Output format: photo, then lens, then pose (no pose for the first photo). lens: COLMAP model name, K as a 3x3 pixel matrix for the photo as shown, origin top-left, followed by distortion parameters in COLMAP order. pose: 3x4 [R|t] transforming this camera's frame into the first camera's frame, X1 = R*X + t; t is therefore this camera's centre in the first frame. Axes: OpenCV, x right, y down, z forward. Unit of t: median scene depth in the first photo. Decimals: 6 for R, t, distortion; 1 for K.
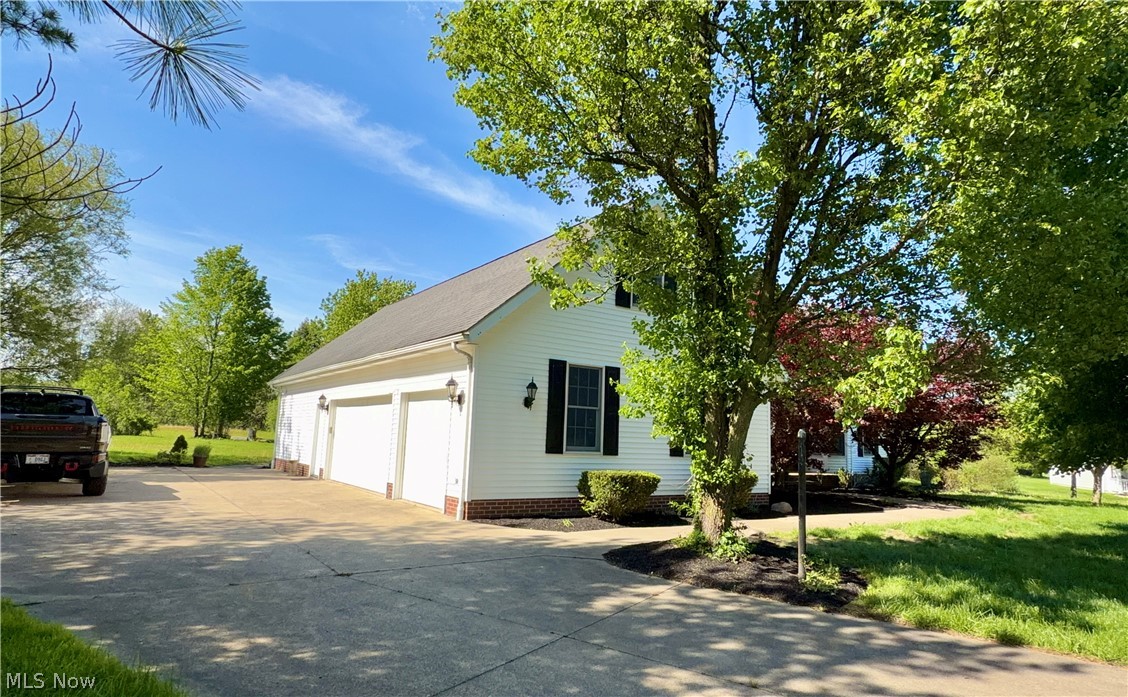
lens RADIAL K [[663.1, 0, 563.8], [0, 663.1, 374.1], [0, 0, 1]] dist [0.000163, -0.000045]
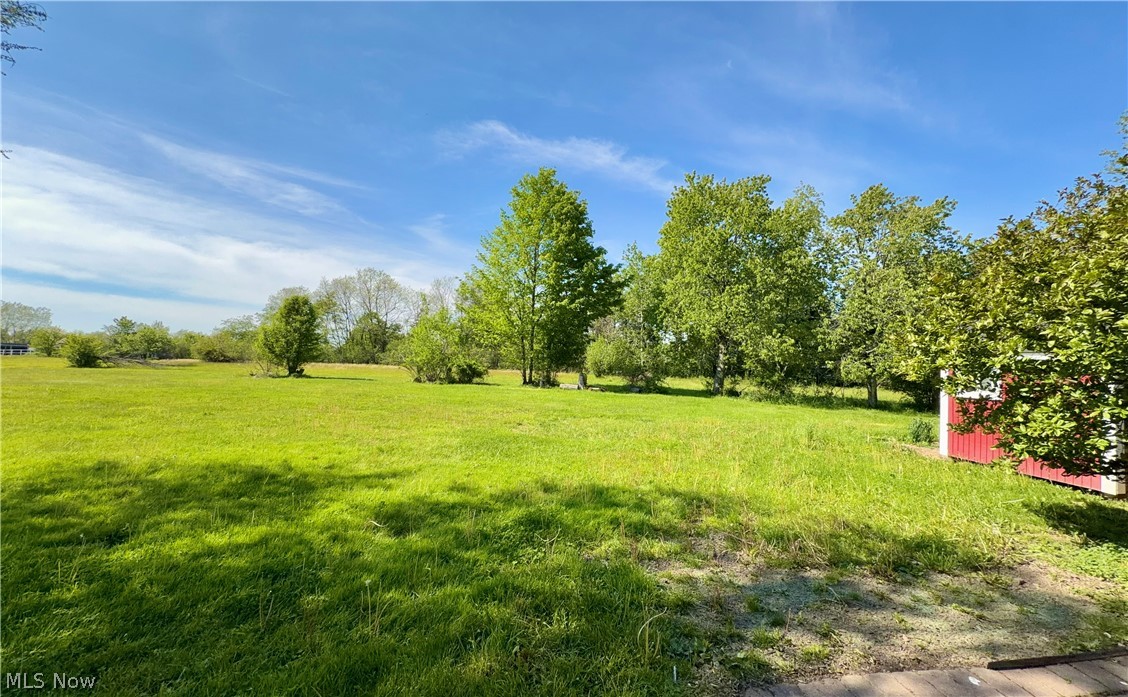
lens RADIAL K [[447.2, 0, 564.0], [0, 447.2, 348.5], [0, 0, 1]] dist [-0.000014, -0.000002]
pose [[0.901540, -0.047088, -0.430126, -0.221754], [0.062478, 0.997810, 0.021717, 0.033943], [0.428161, -0.046452, 0.902508, 0.435100]]
